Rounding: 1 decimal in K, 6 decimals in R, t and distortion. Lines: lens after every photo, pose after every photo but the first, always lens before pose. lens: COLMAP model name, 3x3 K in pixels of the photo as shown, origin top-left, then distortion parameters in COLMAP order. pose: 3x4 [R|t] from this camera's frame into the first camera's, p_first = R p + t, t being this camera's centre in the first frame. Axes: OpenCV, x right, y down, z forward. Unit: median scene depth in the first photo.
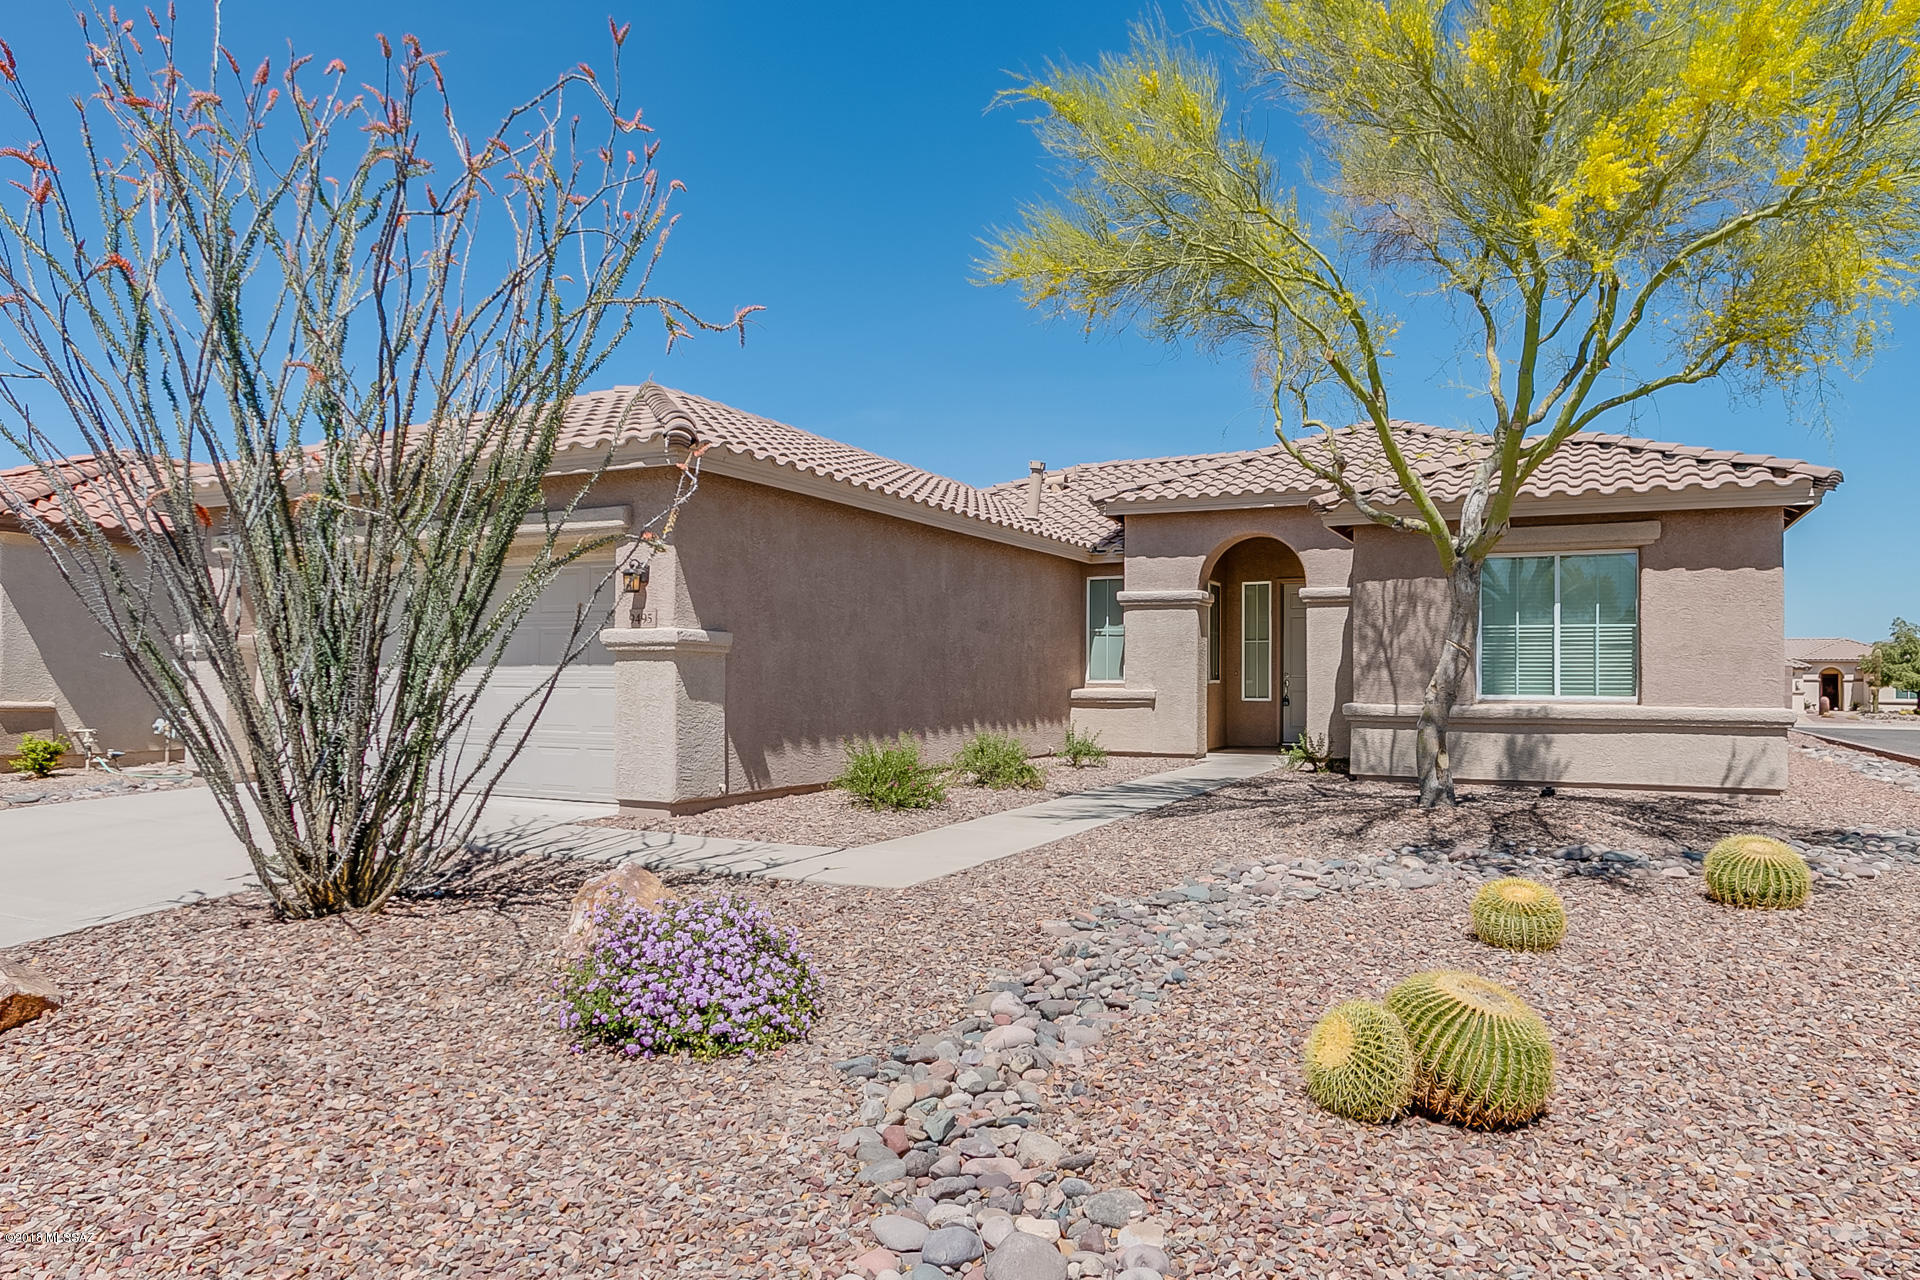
lens RADIAL K [[1255.4, 0, 966.4], [0, 1255.4, 637.4], [0, 0, 1]] dist [-0.000700, 0.000814]
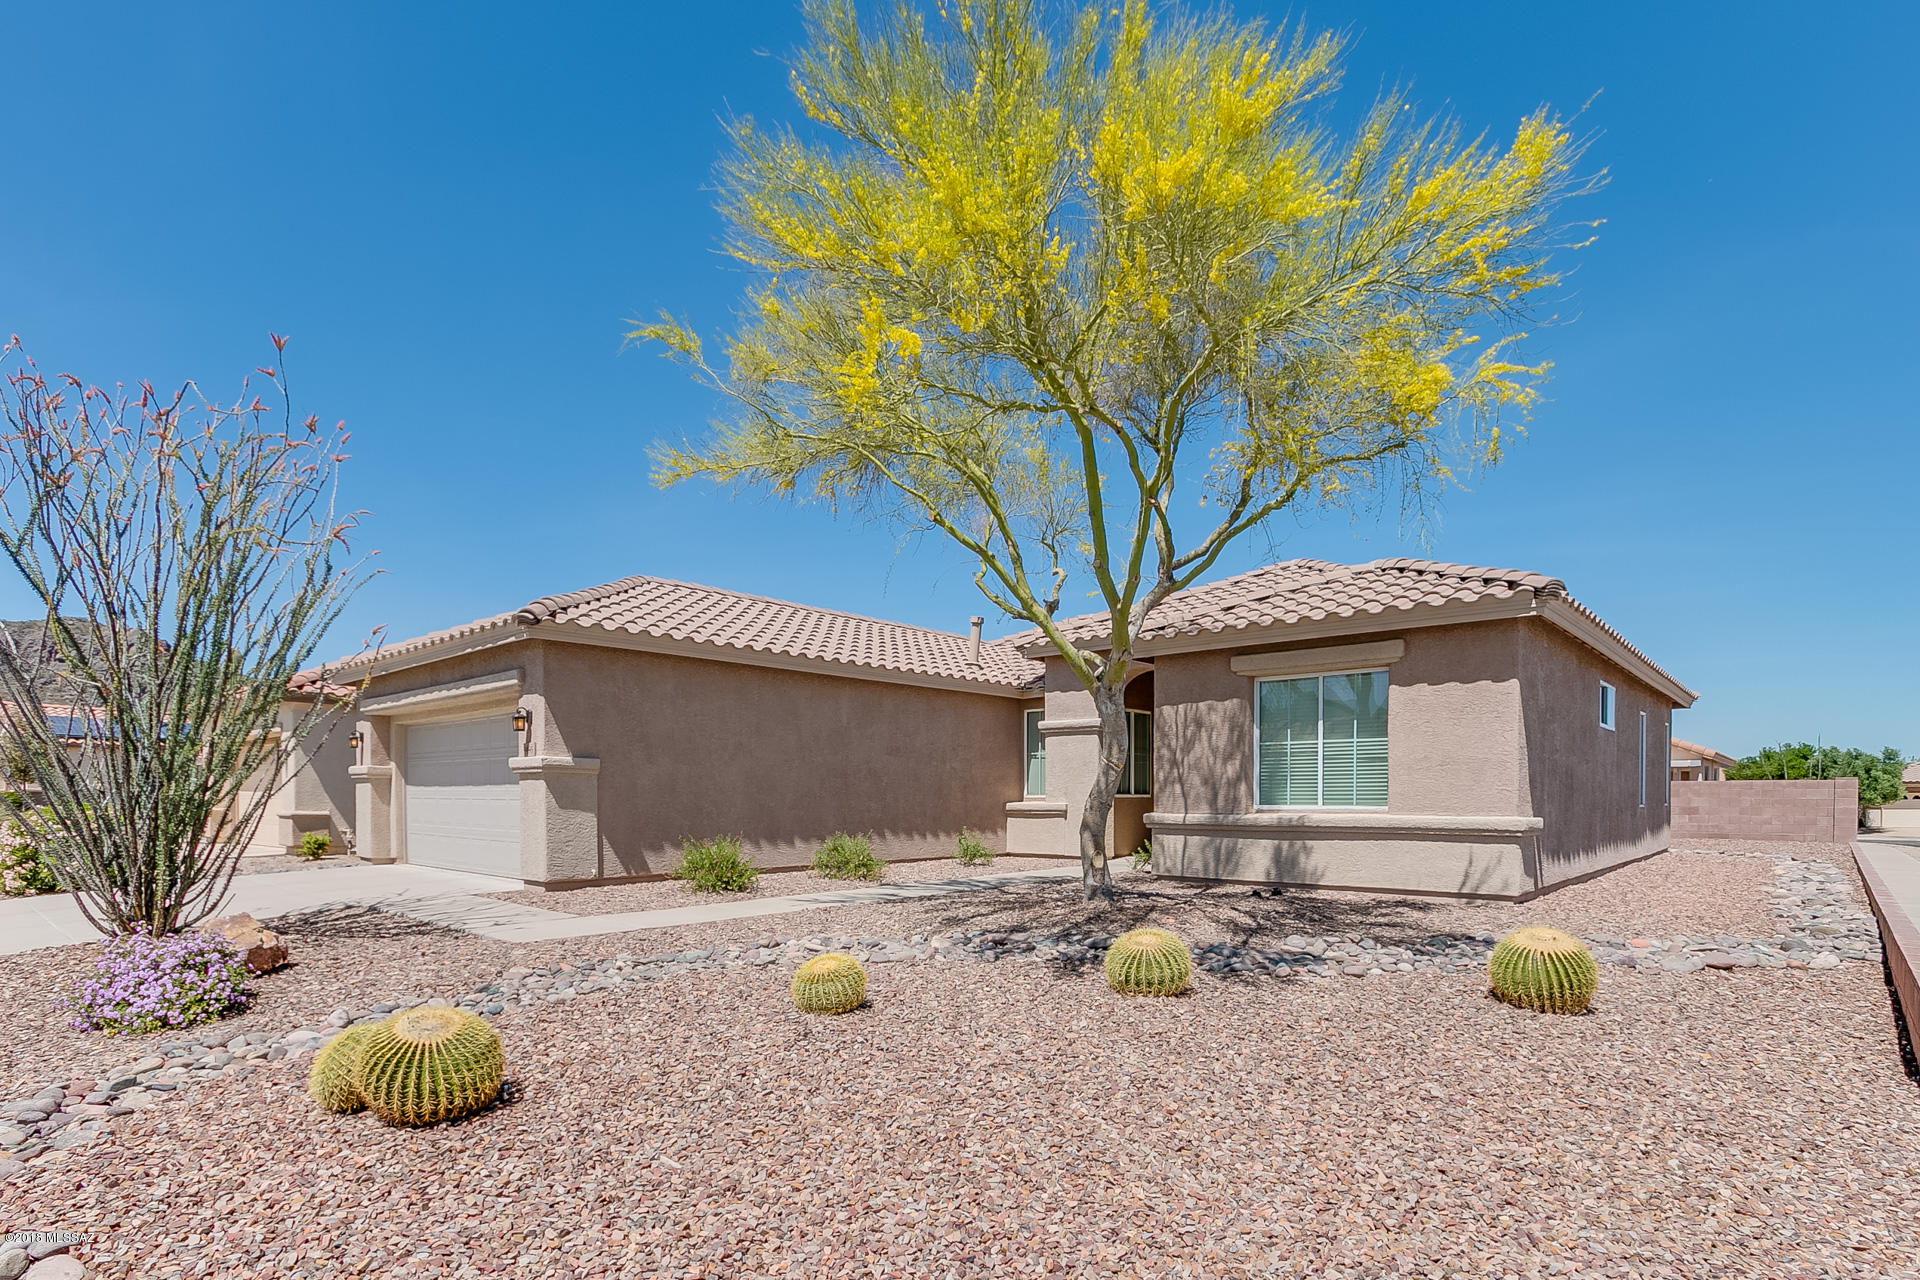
lens RADIAL K [[1004.3, 0, 916.9], [0, 1004.3, 795.3], [0, 0, 1]] dist [0.004104, -0.000384]
pose [[0.947660, -0.004174, -0.319253, 0.415395], [0.013189, 0.999573, 0.026080, 0.009821], [0.319007, -0.028926, 0.947311, 0.065517]]
